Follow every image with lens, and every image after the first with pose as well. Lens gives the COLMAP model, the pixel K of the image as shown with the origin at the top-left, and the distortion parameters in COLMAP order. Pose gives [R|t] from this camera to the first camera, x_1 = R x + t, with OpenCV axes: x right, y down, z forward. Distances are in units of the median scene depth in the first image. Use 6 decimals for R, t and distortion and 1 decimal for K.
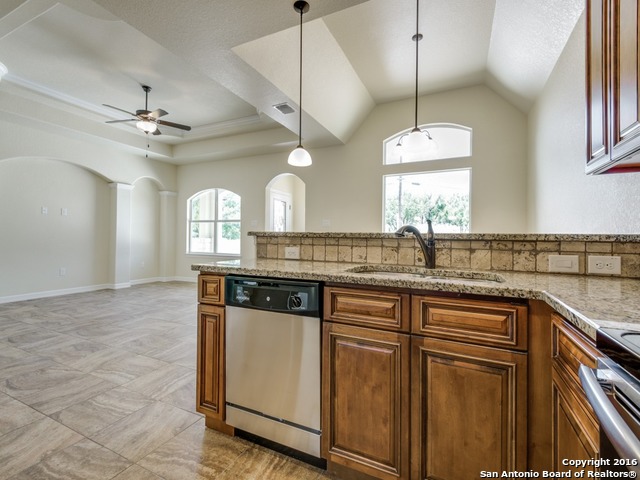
lens RADIAL K [[295.8, 0, 323.0], [0, 295.8, 230.2], [0, 0, 1]] dist [0.009147, -0.008912]
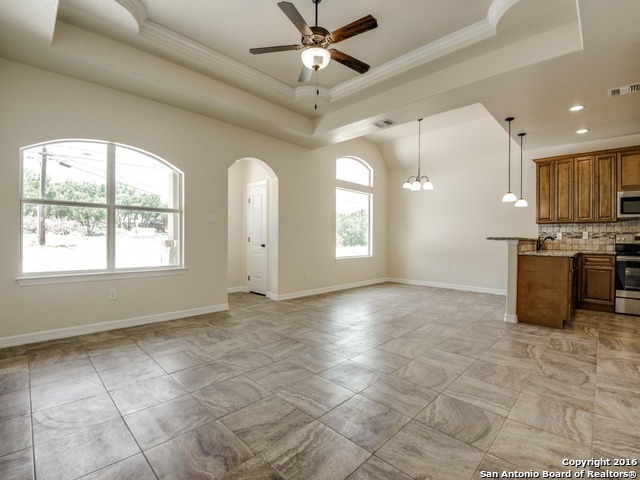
lens RADIAL K [[295.8, 0, 356.0], [0, 295.8, 237.7], [0, 0, 1]] dist [0.009147, -0.008912]
pose [[0.264703, -0.010293, 0.964275, -2.475689], [-0.029628, 0.999384, 0.018801, -0.002180], [-0.963875, -0.033547, 0.264235, 1.637100]]
